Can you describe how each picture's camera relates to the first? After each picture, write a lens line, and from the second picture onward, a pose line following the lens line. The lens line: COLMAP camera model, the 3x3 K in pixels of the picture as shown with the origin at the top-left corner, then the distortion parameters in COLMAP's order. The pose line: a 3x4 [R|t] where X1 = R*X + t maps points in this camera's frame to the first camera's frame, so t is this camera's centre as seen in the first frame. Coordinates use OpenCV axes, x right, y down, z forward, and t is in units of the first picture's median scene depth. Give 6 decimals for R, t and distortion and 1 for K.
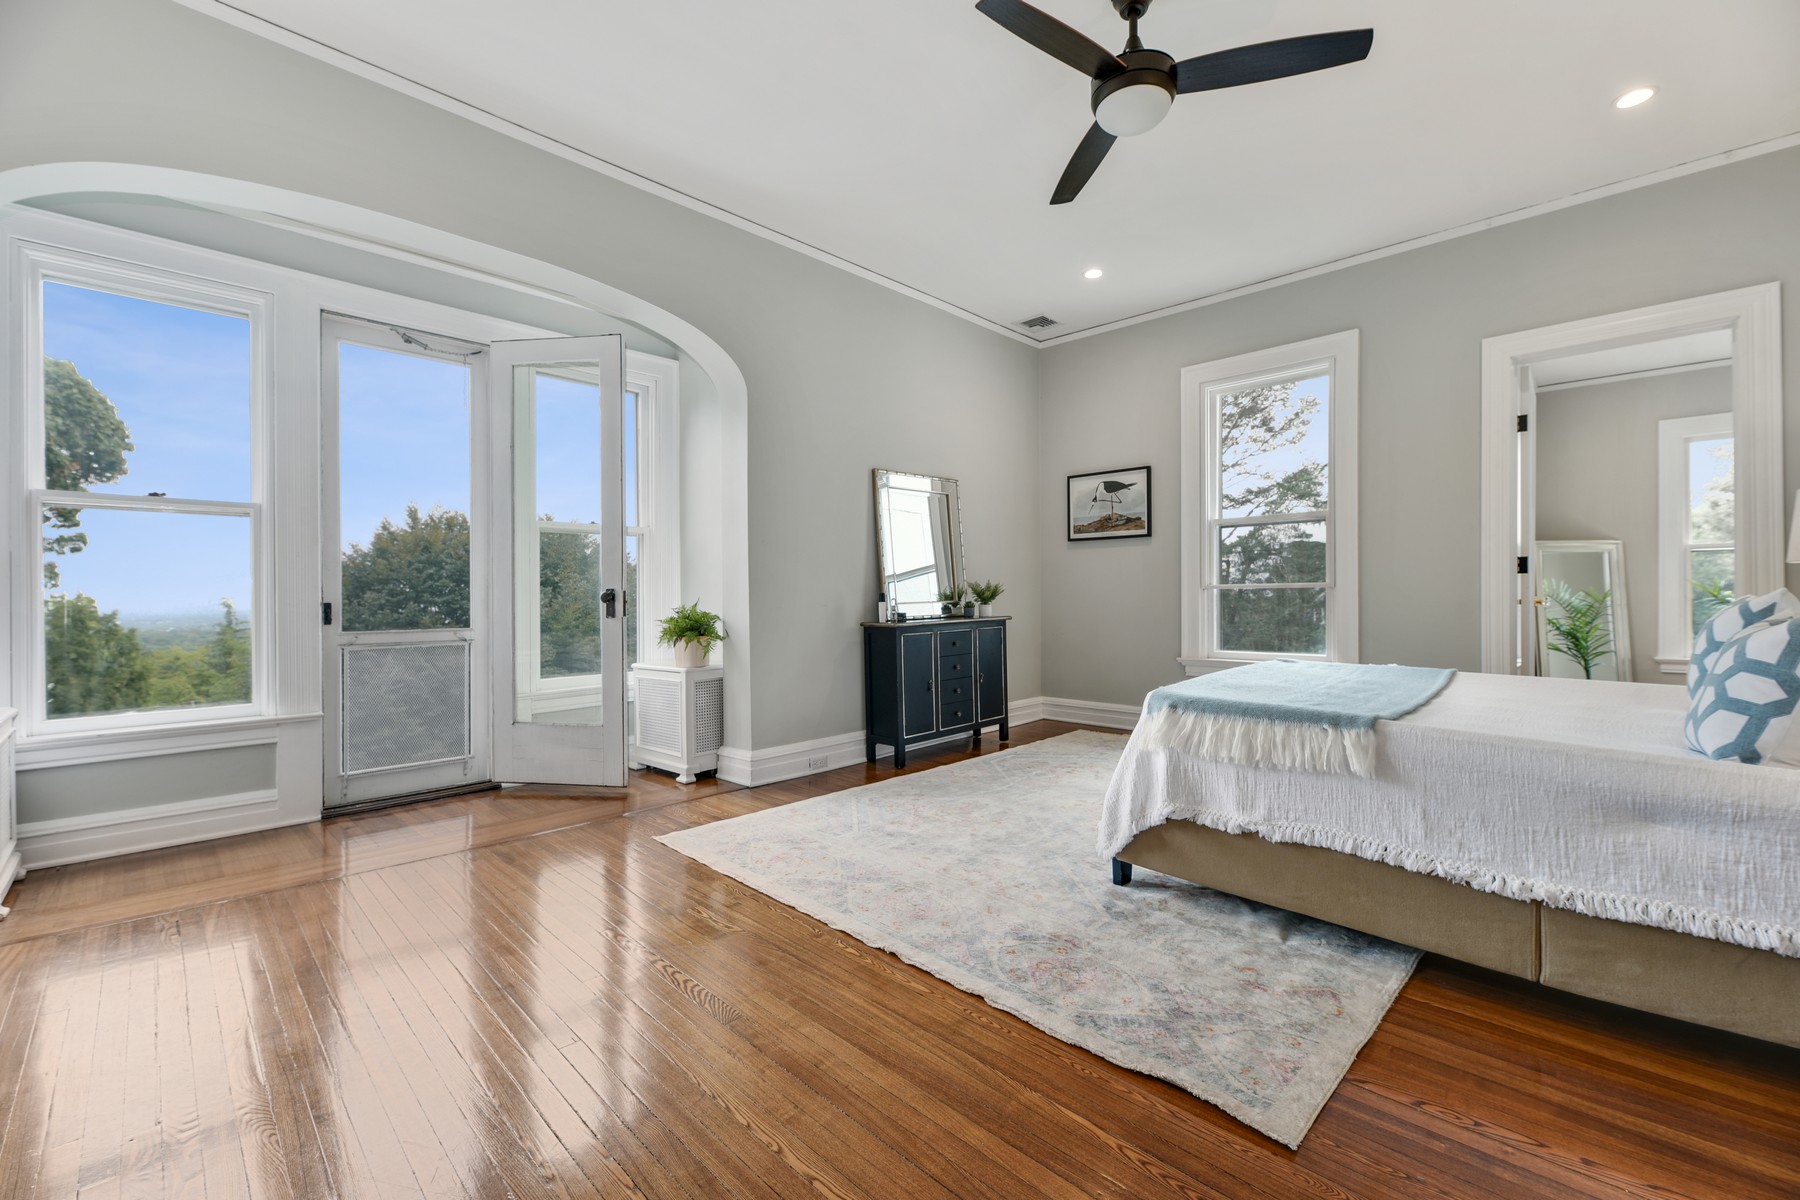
lens RADIAL K [[738.8, 0, 897.0], [0, 738.8, 604.7], [0, 0, 1]] dist [-0.001203, -0.000411]
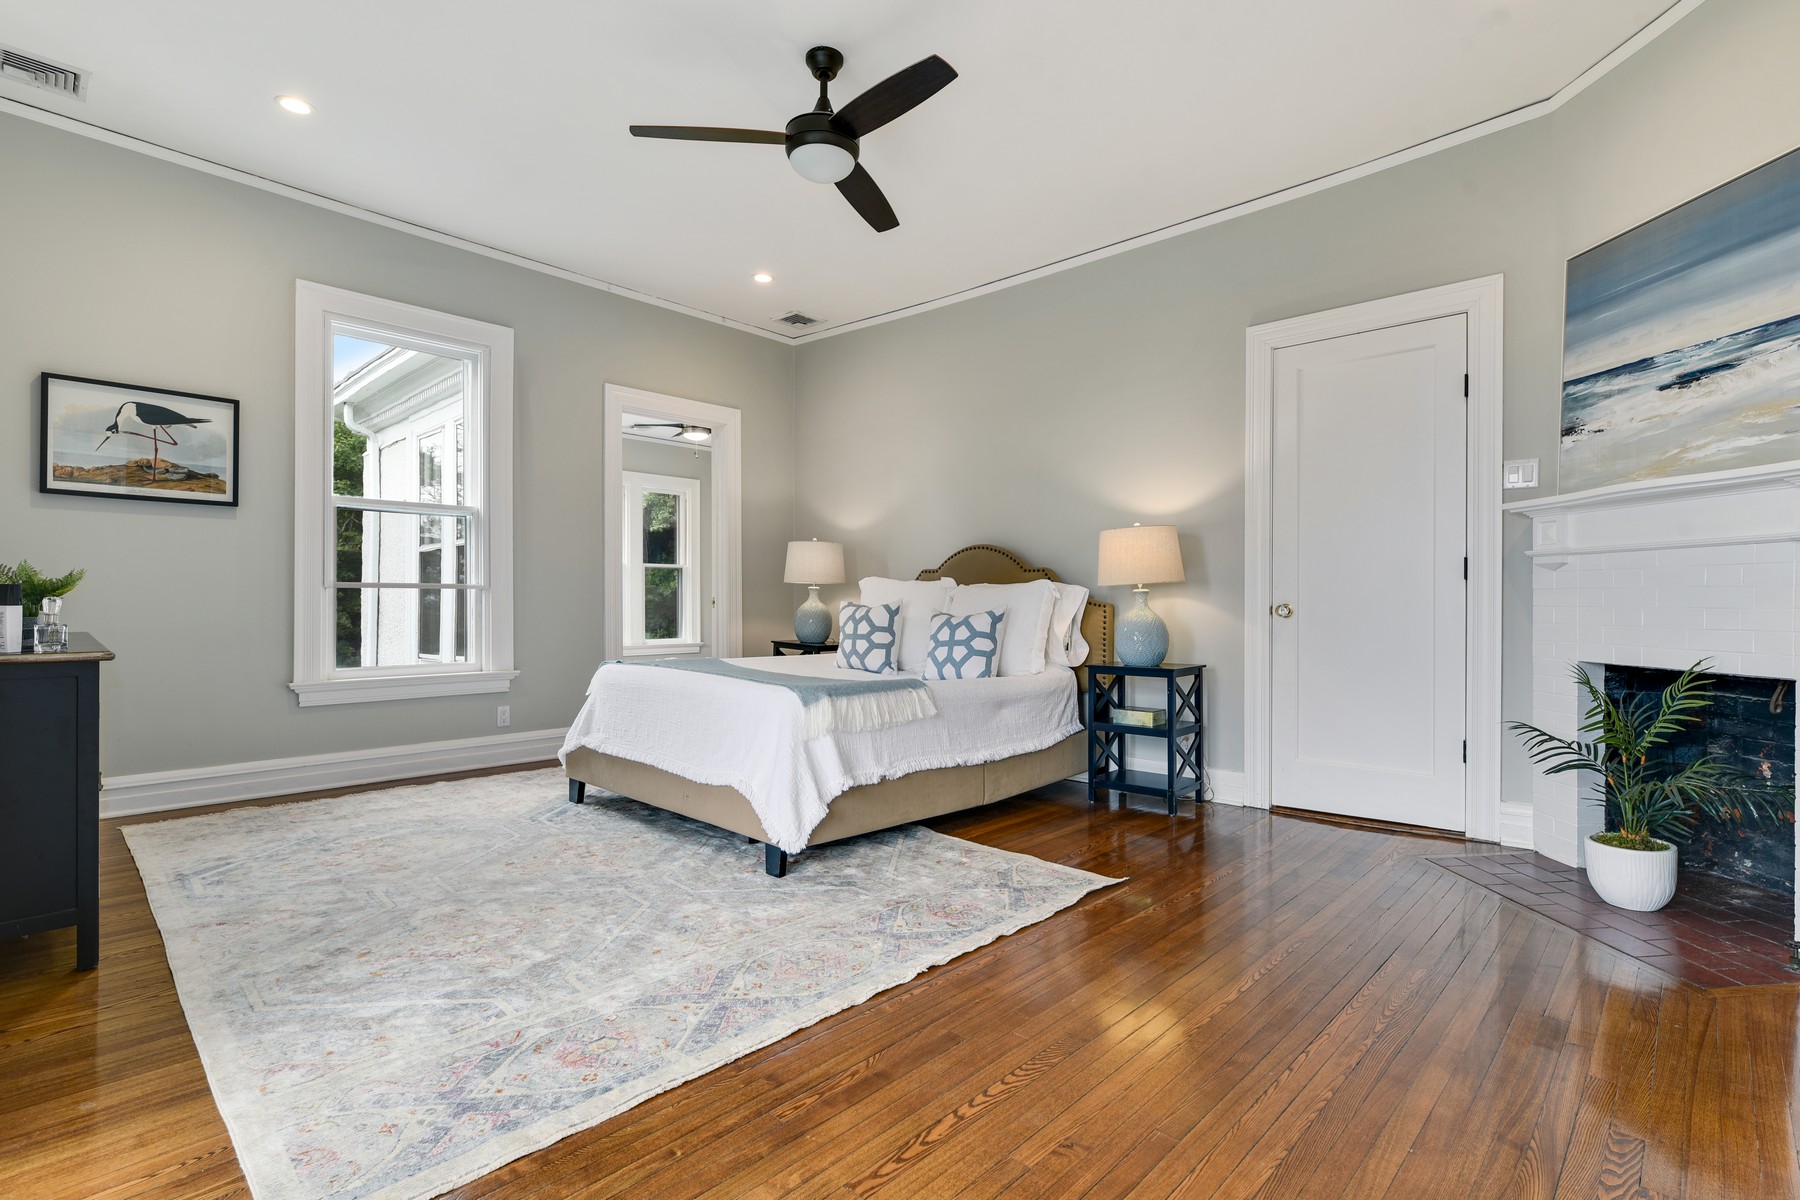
lens RADIAL K [[841.6, 0, 910.4], [0, 841.6, 604.4], [0, 0, 1]] dist [0.012068, -0.000018]
pose [[-0.016683, -0.002815, 0.999857, -0.672720], [0.002109, 0.999994, 0.002850, -0.007266], [-0.999859, 0.002157, -0.016677, 0.626319]]
